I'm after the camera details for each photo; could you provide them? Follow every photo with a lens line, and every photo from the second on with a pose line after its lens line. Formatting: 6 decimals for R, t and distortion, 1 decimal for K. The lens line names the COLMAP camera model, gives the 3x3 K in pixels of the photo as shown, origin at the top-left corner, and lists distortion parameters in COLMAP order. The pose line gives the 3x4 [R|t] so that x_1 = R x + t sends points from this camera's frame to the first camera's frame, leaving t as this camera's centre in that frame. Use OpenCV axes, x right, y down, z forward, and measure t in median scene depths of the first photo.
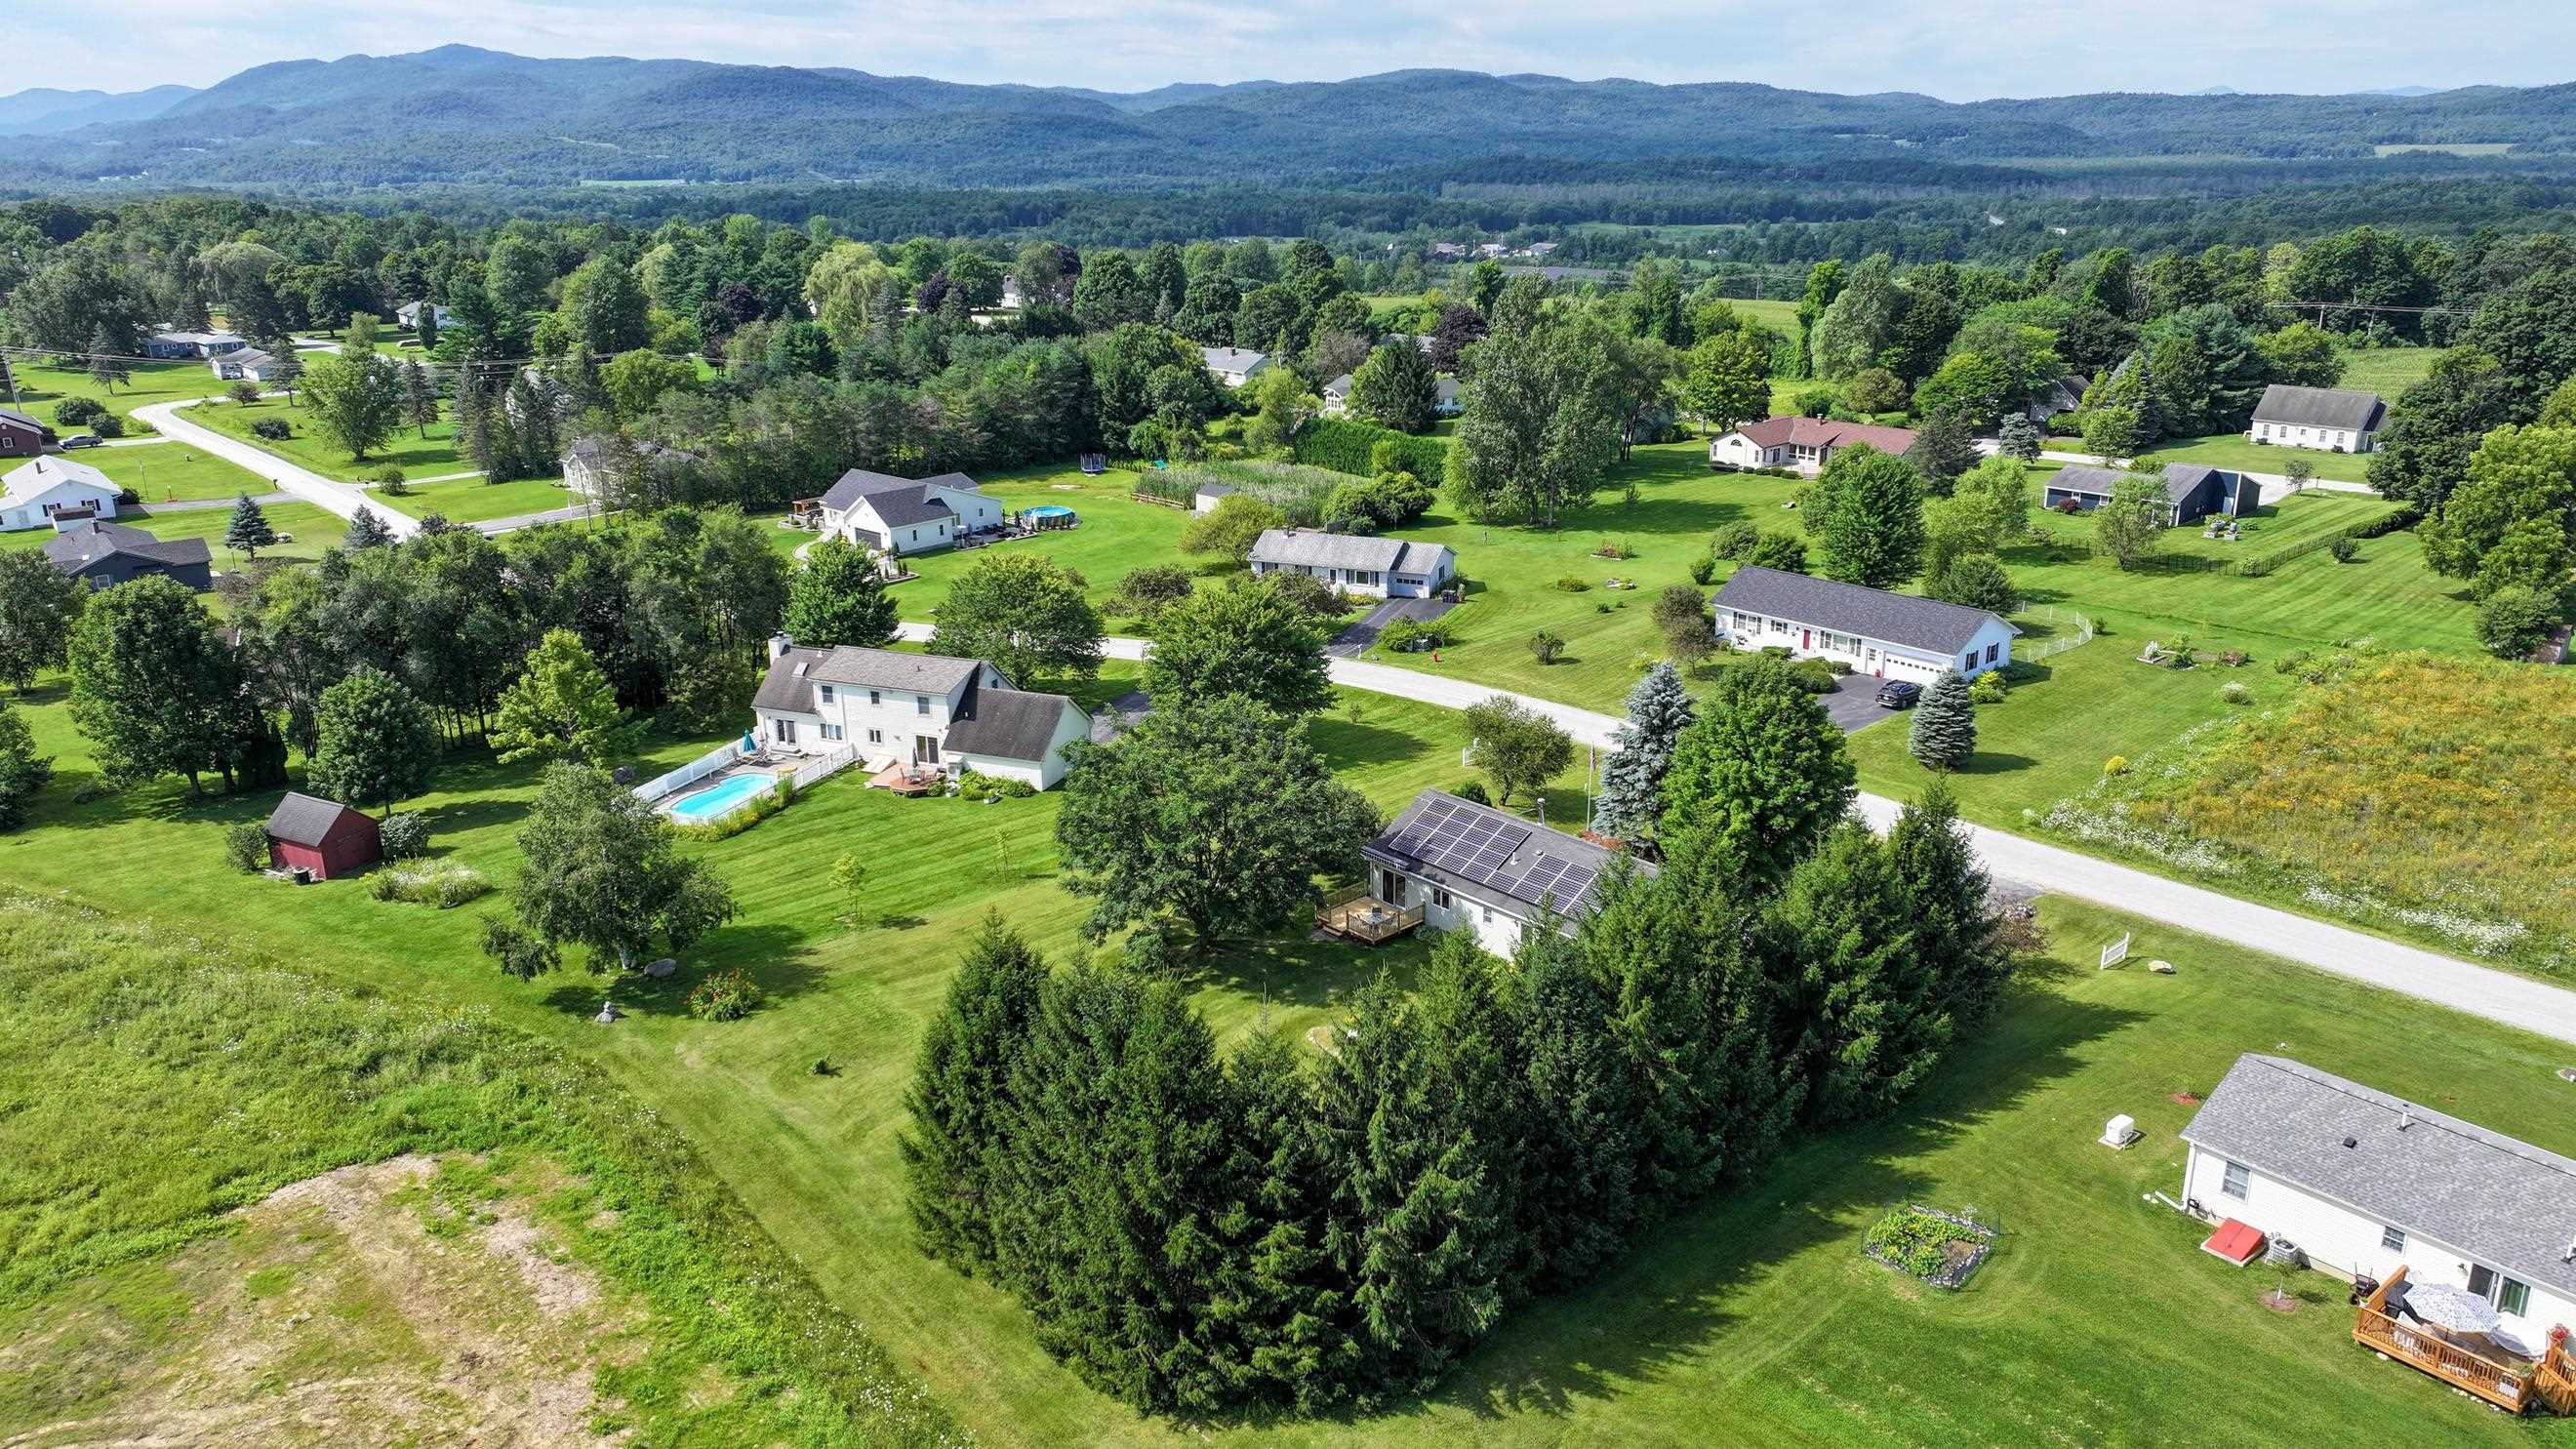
lens RADIAL K [[1798.1, 0, 1295.4], [0, 1798.1, 714.7], [0, 0, 1]] dist [0.003255, 0.007162]
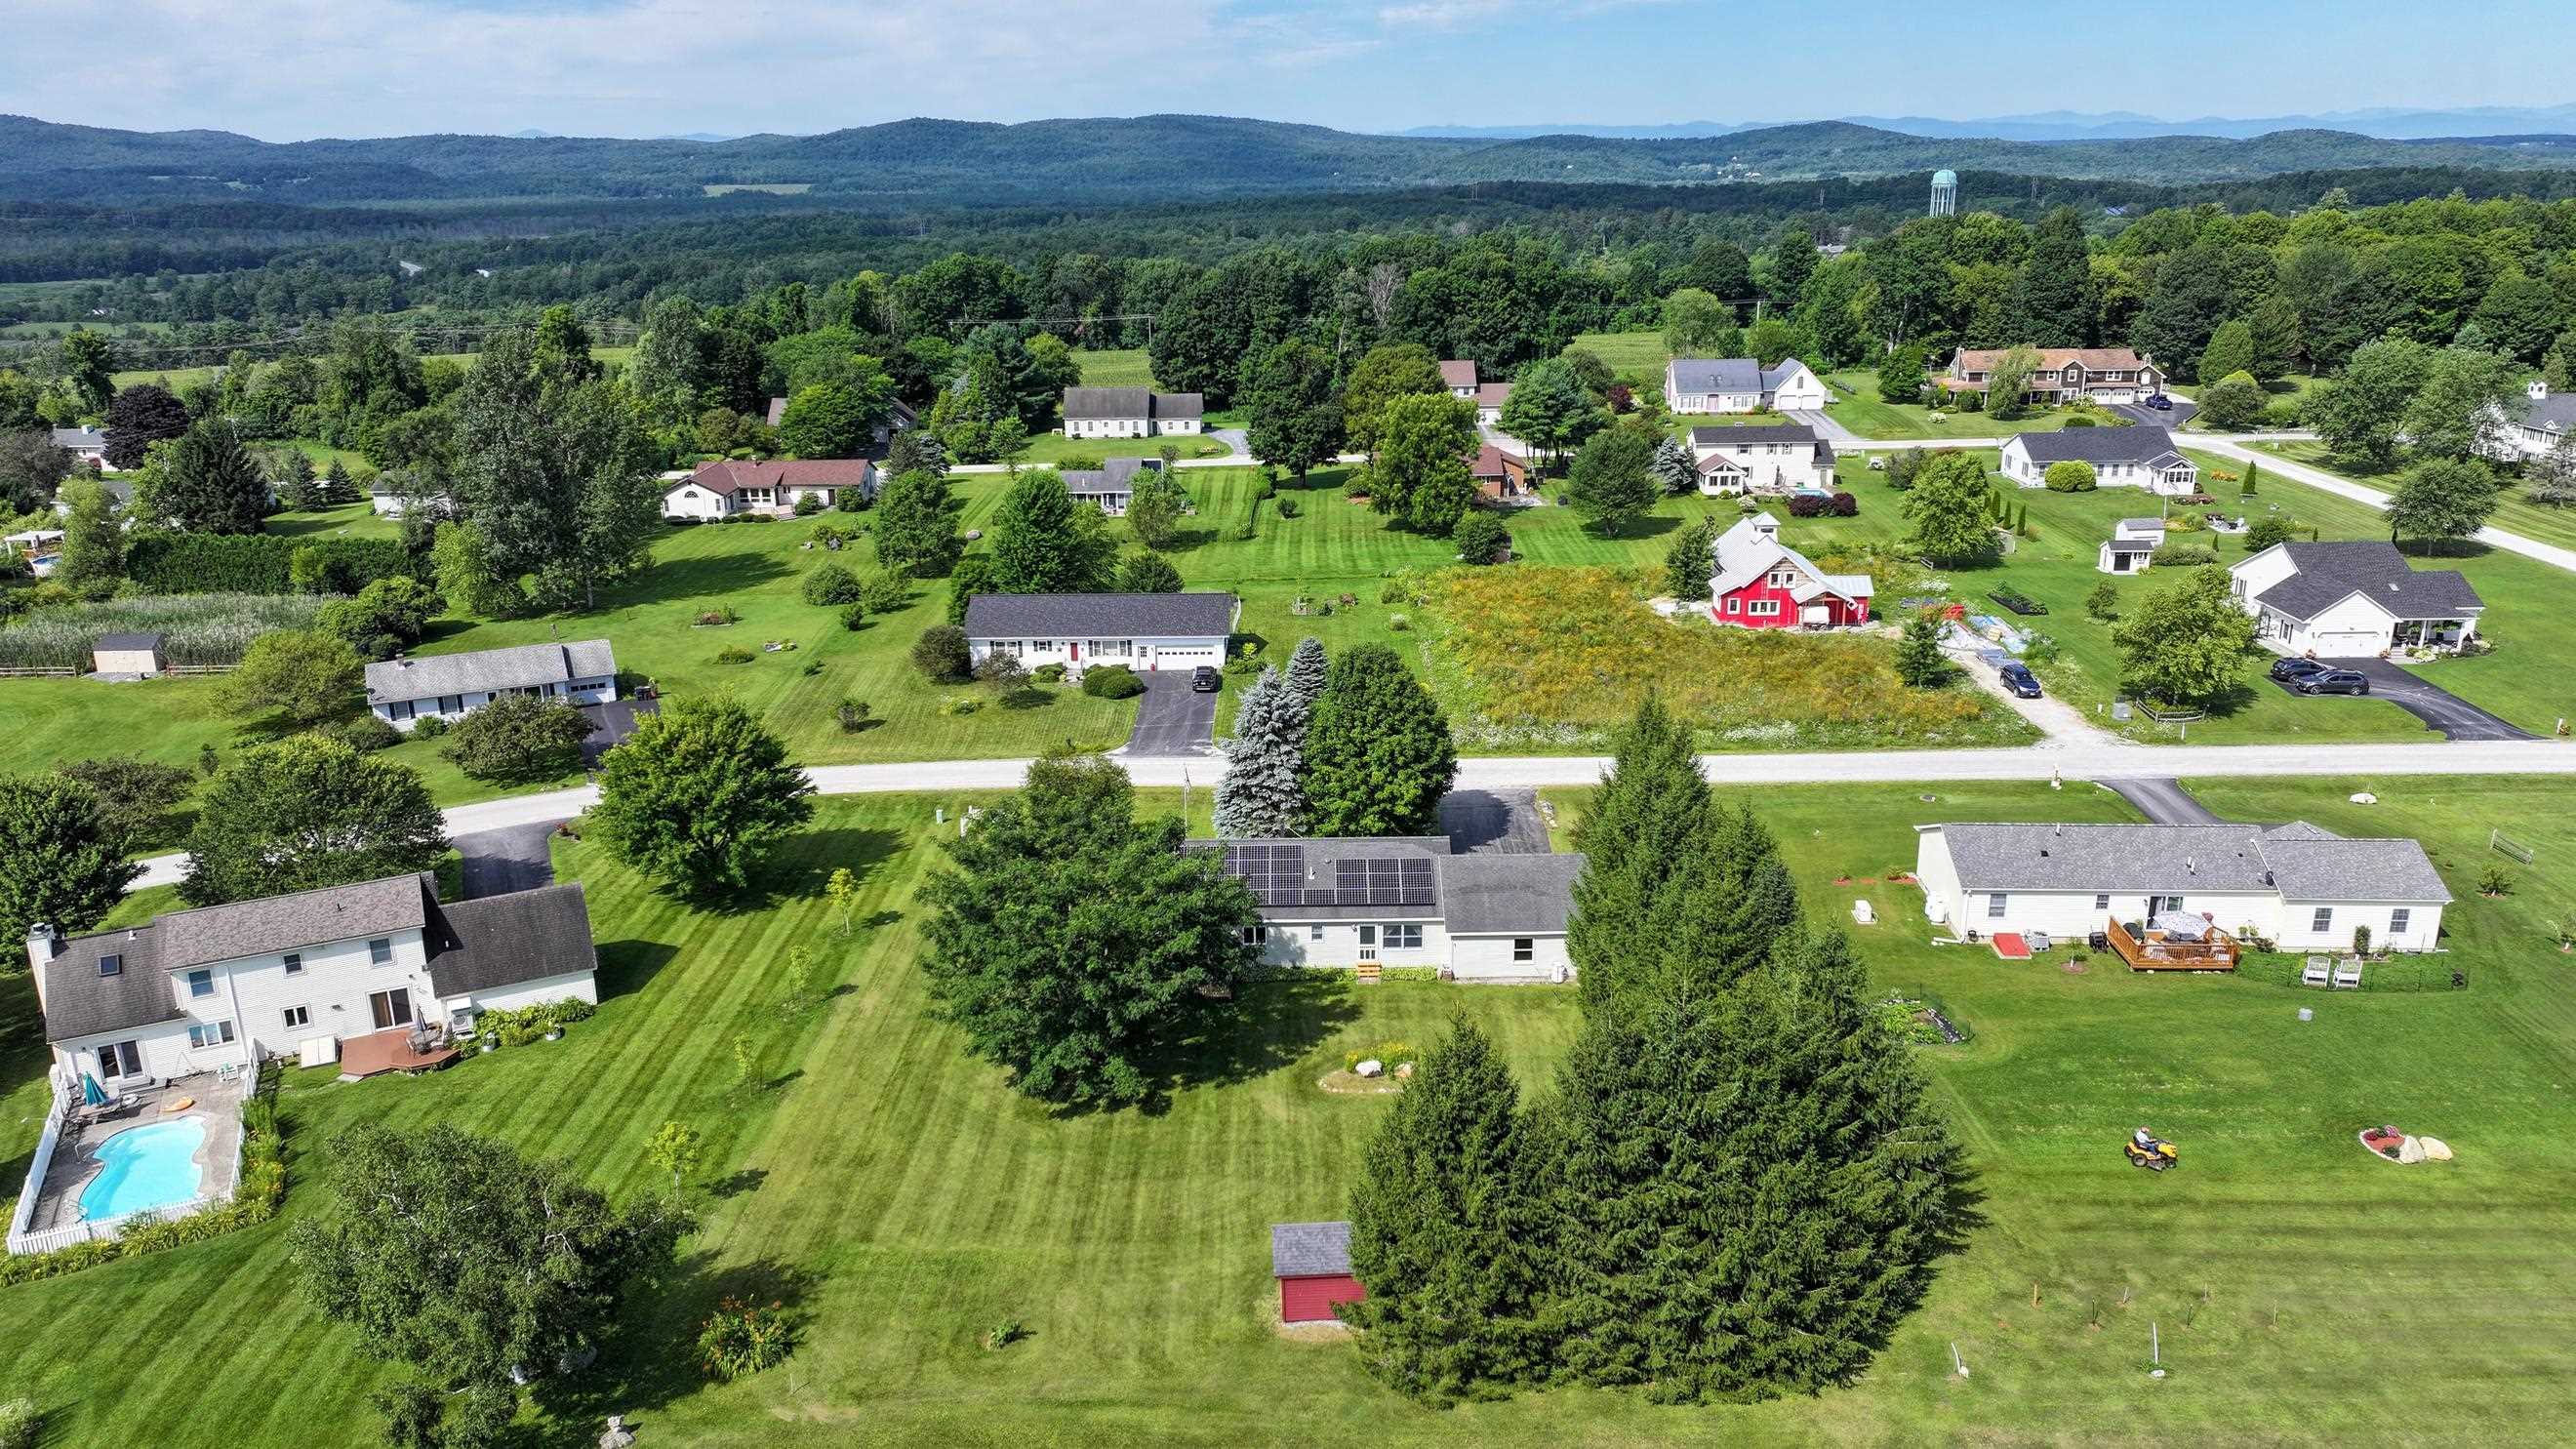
lens RADIAL K [[1798.1, 0, 1295.4], [0, 1798.1, 714.7], [0, 0, 1]] dist [0.003255, 0.007162]
pose [[0.671422, -0.216986, 0.708597, -0.440645], [0.231766, 0.969693, 0.077332, -0.066484], [-0.703901, 0.112306, 0.701363, 0.205177]]
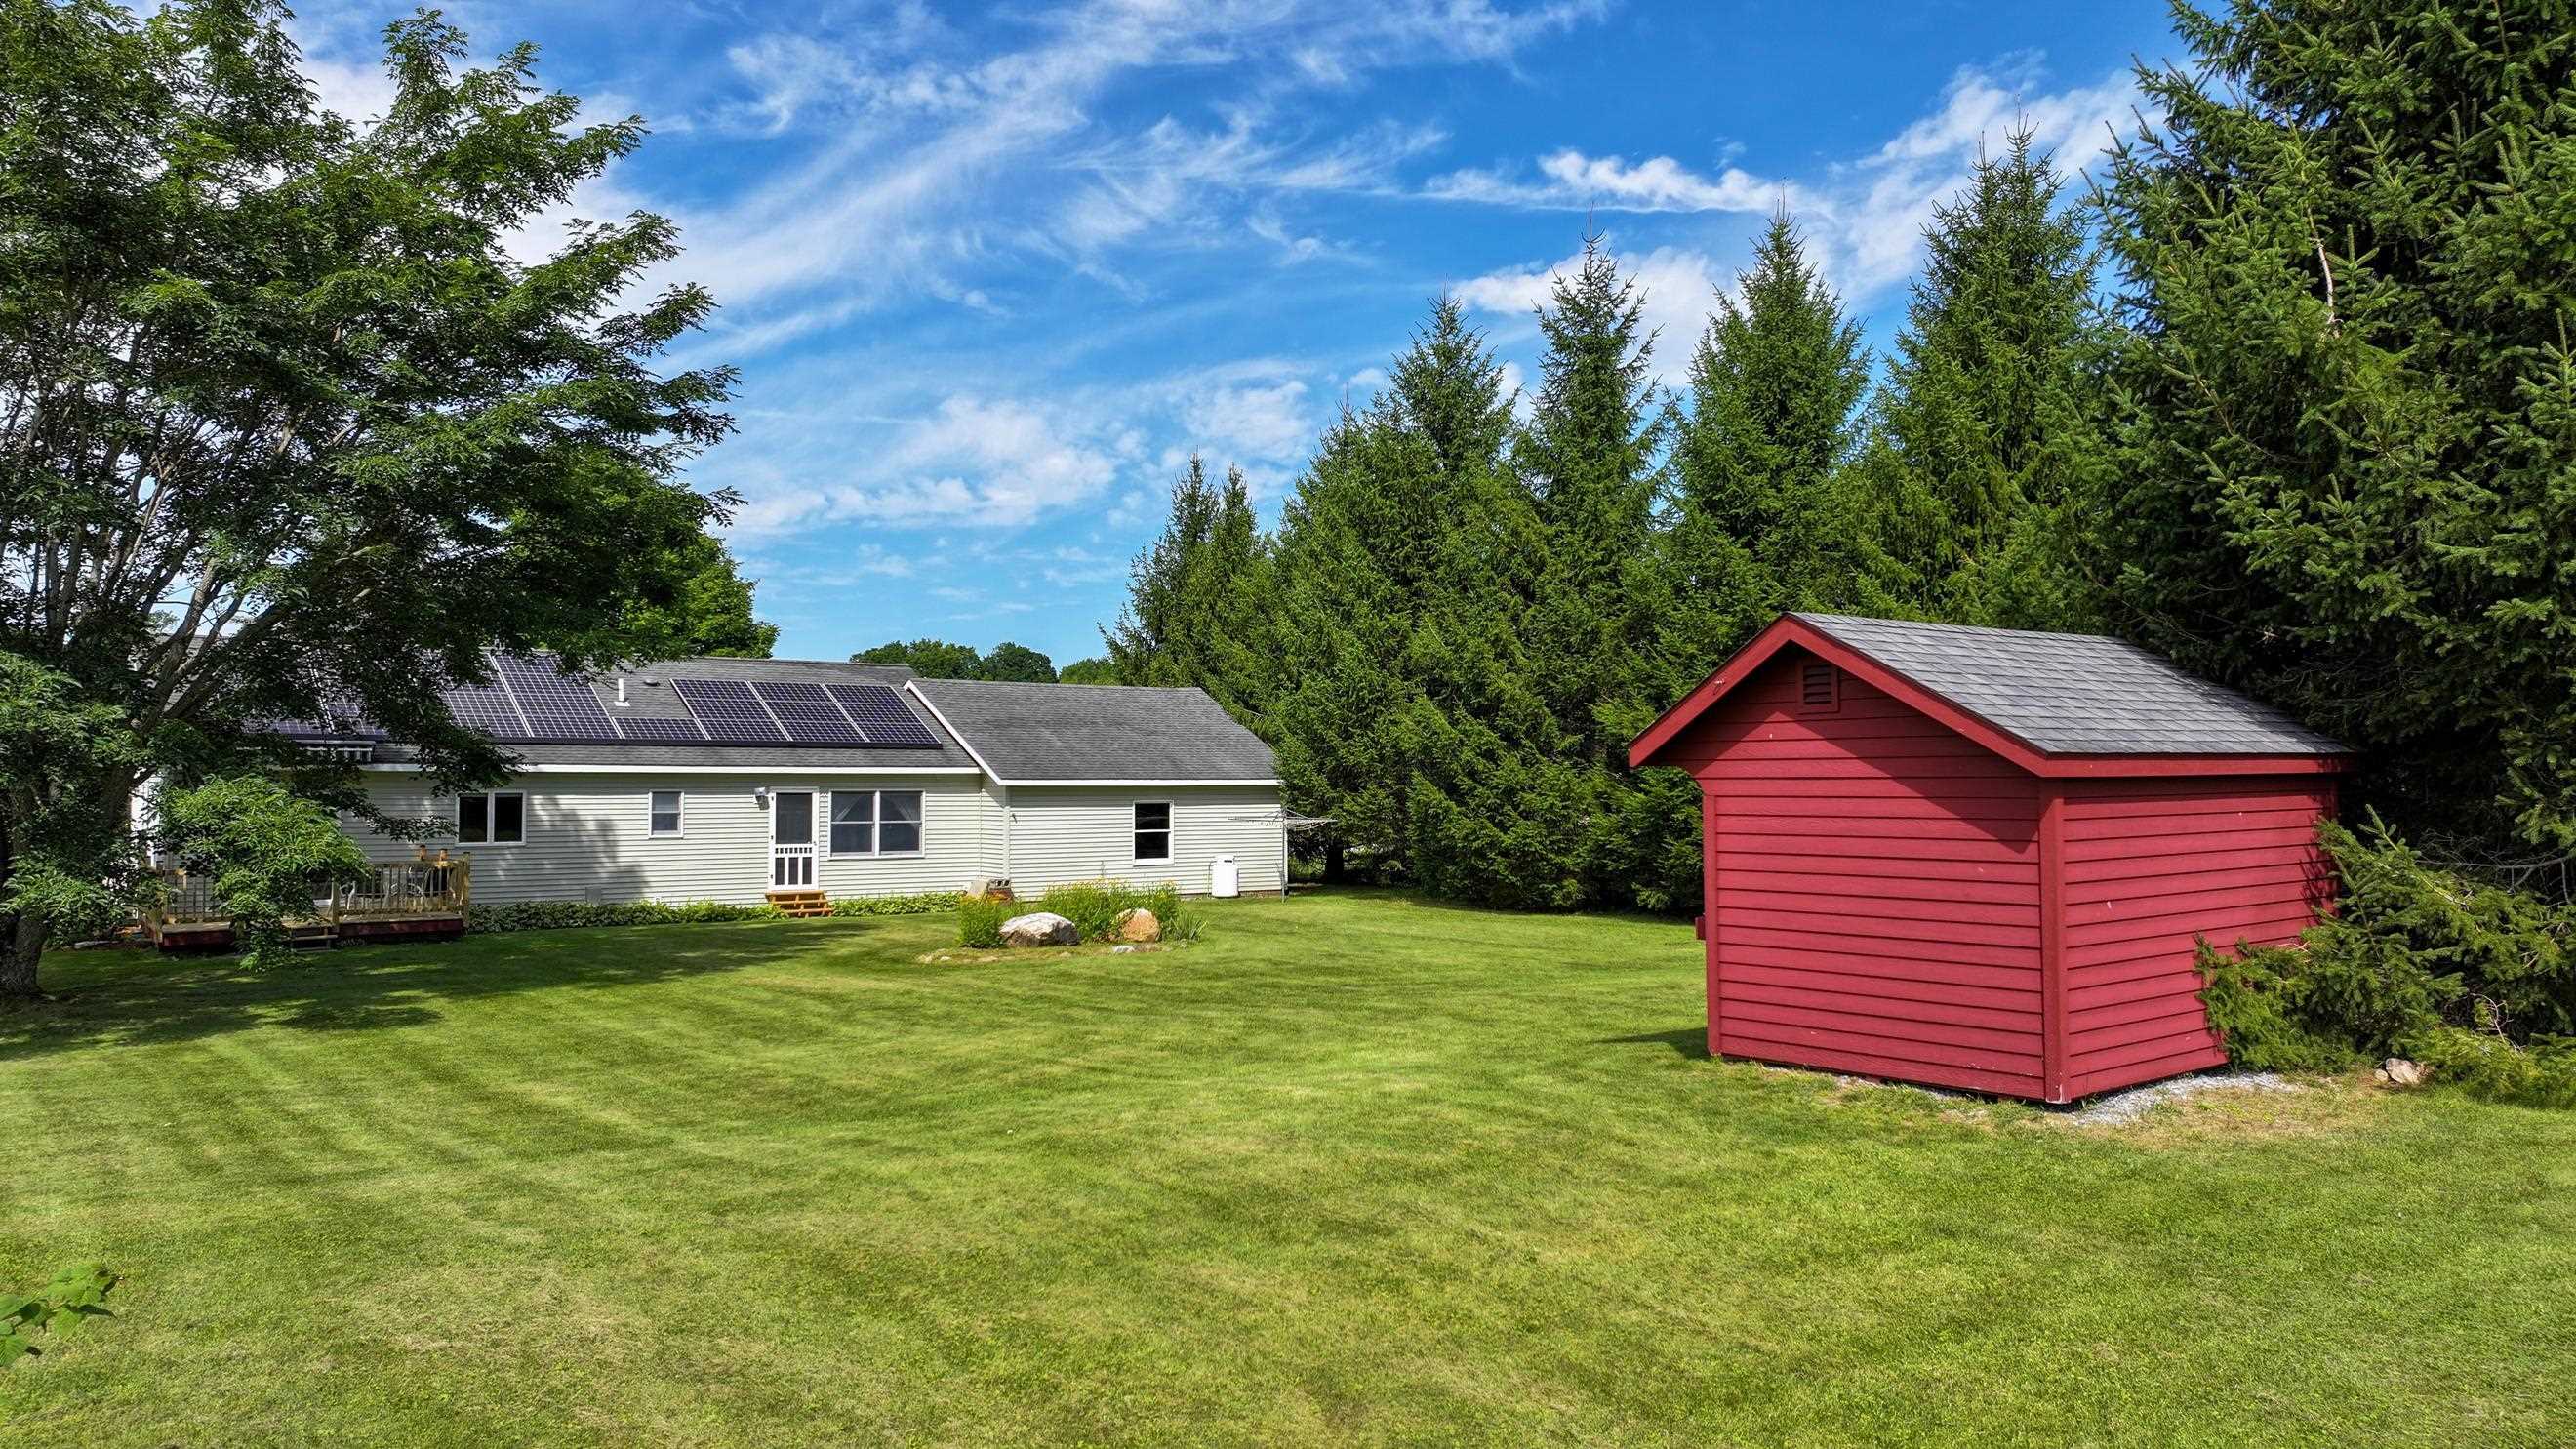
lens RADIAL K [[1805.0, 0, 1292.4], [0, 1805.0, 692.8], [0, 0, 1]] dist [0.003931, 0.005441]
pose [[0.103892, 0.063769, 0.992542, -0.199120], [0.307271, 0.947066, -0.093010, 0.122209], [-0.945934, 0.314642, 0.078798, 0.613326]]
